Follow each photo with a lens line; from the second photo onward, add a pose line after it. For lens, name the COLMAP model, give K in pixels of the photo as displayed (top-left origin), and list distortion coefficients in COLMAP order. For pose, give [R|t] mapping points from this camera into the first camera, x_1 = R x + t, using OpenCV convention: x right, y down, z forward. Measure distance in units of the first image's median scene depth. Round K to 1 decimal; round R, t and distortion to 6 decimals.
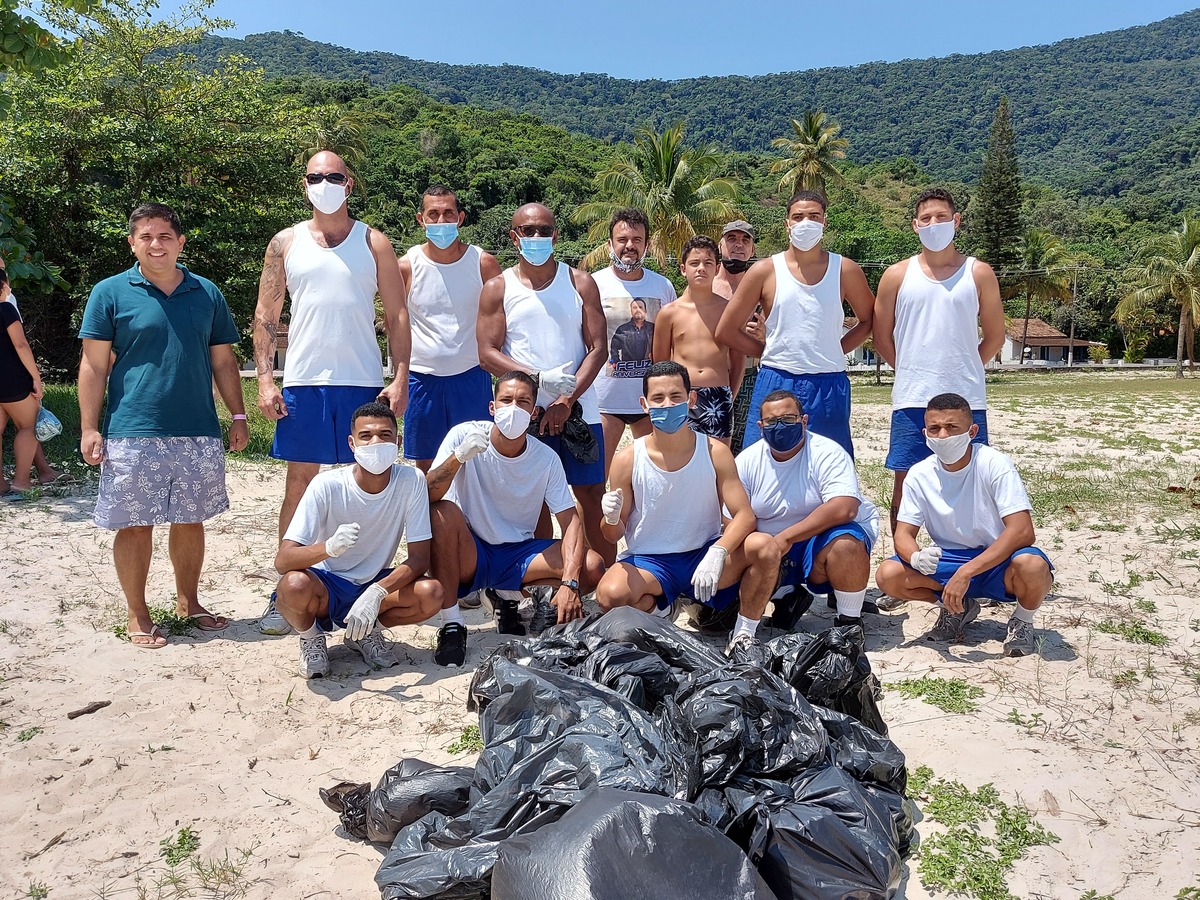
lens RADIAL K [[1114.7, 0, 596.8], [0, 1114.7, 461.3], [0, 0, 1]] dist [0.081189, -0.095263]
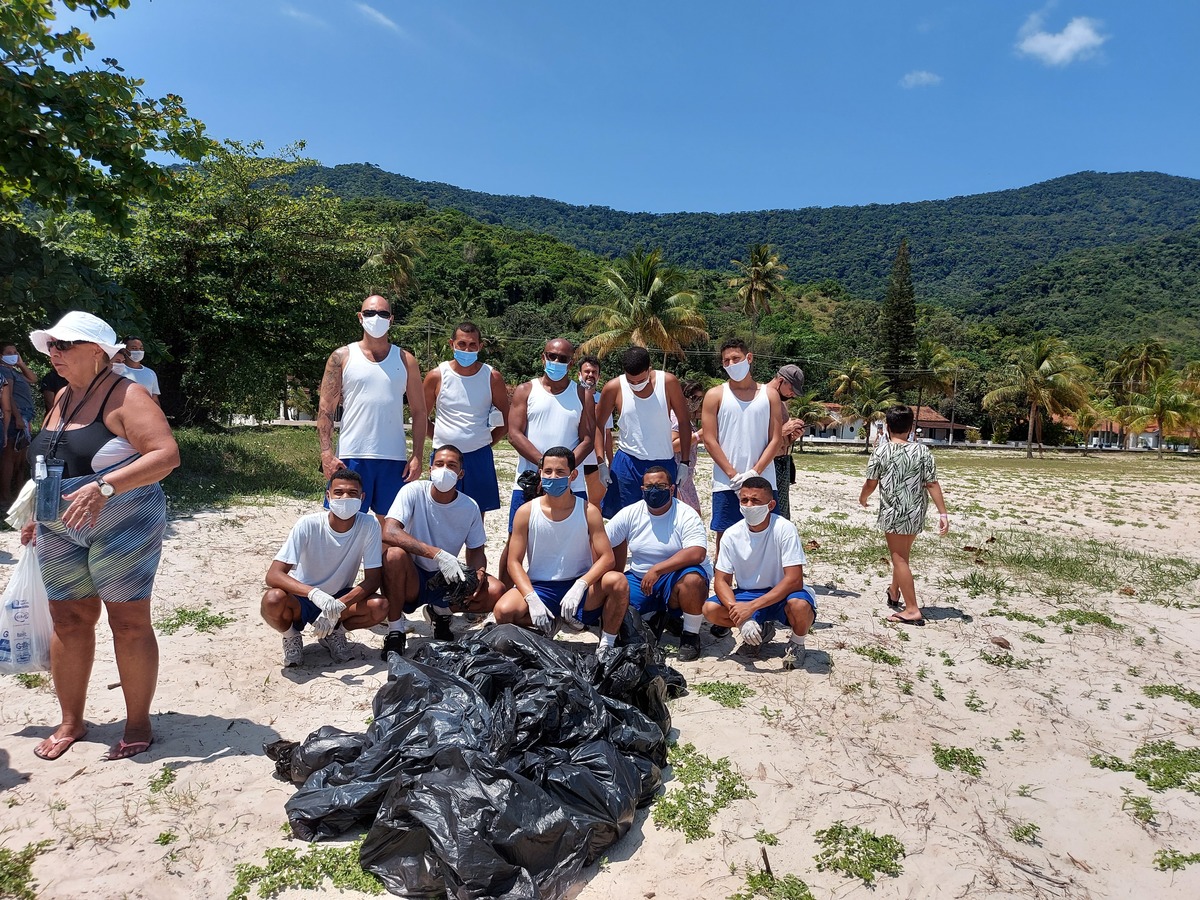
lens RADIAL K [[866.9, 0, 600.0], [0, 866.9, 450.0], [0, 0, 1]] dist [0.077798, -0.091218]
pose [[0.999100, 0.041392, 0.009289, 0.090139], [-0.040772, 0.997414, -0.059191, -0.022163], [-0.011715, 0.058759, 0.998203, -0.090888]]
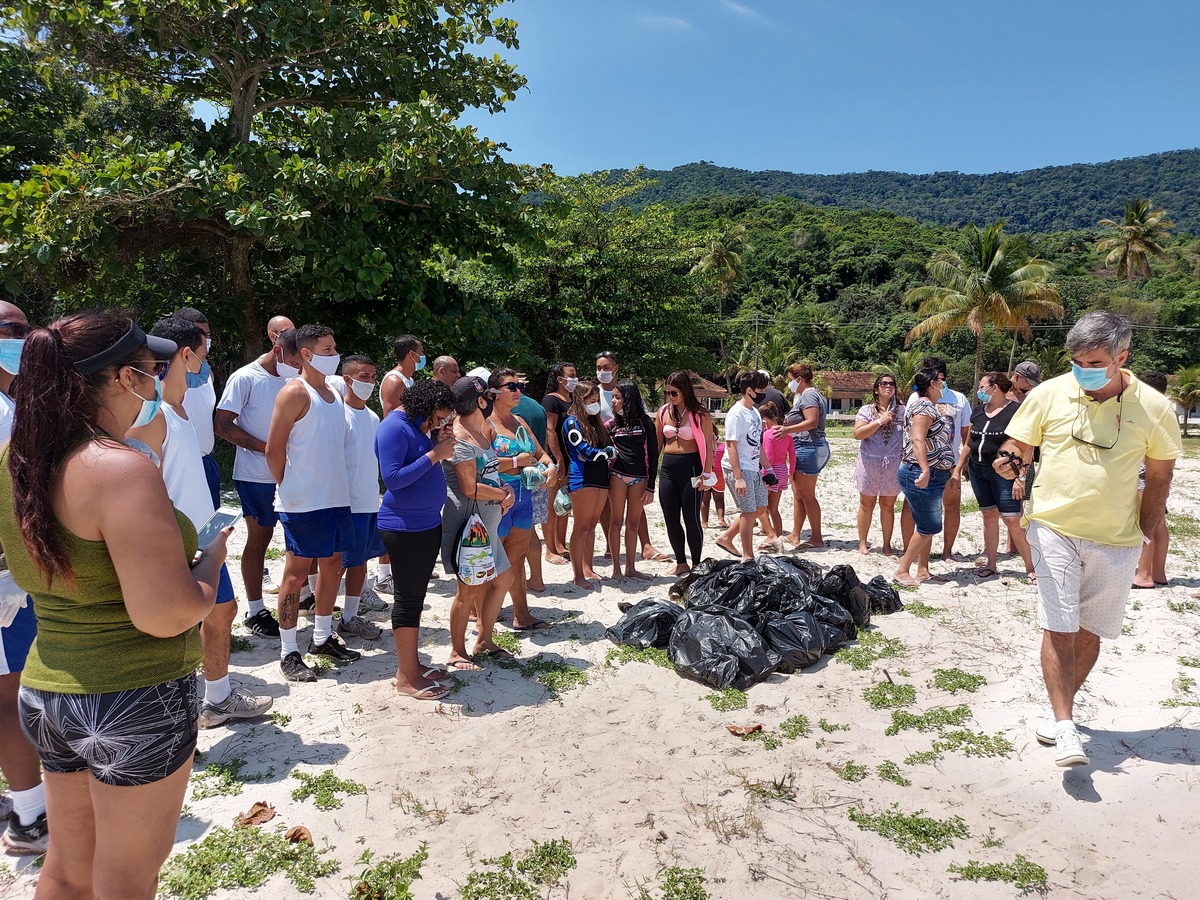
lens RADIAL K [[845.8, 0, 567.2], [0, 845.8, 469.9], [0, 0, 1]] dist [0.058939, -0.087069]
pose [[0.917395, 0.046850, -0.395210, 0.229191], [-0.051732, 0.998660, -0.001700, -0.008564], [0.394601, 0.022004, 0.918589, -0.488703]]
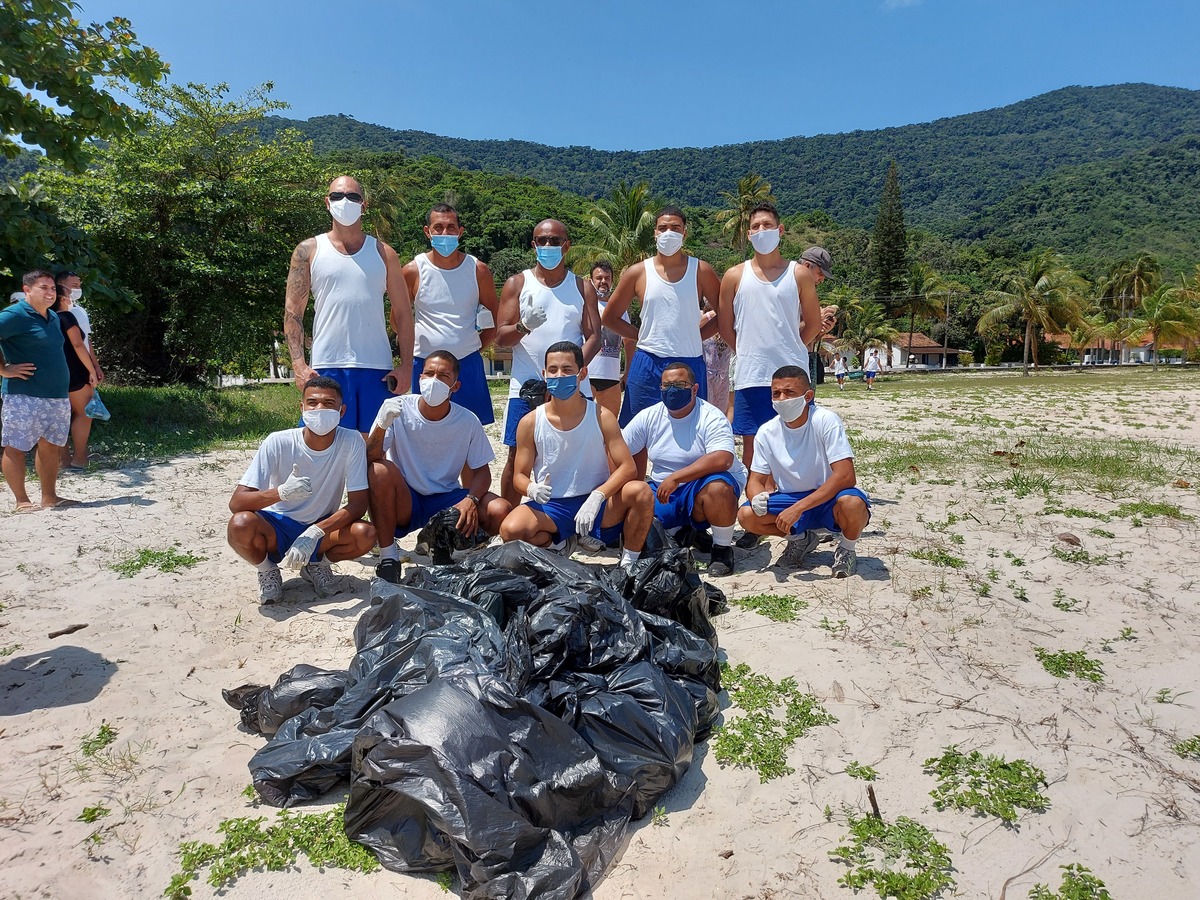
lens RADIAL K [[859.2, 0, 601.4], [0, 859.2, 455.2], [0, 0, 1]] dist [0.083245, -0.099932]
pose [[0.999782, -0.010548, 0.018031, 0.074868], [0.010371, 0.999897, 0.009917, 0.021195], [-0.018133, -0.009727, 0.999788, 0.044098]]
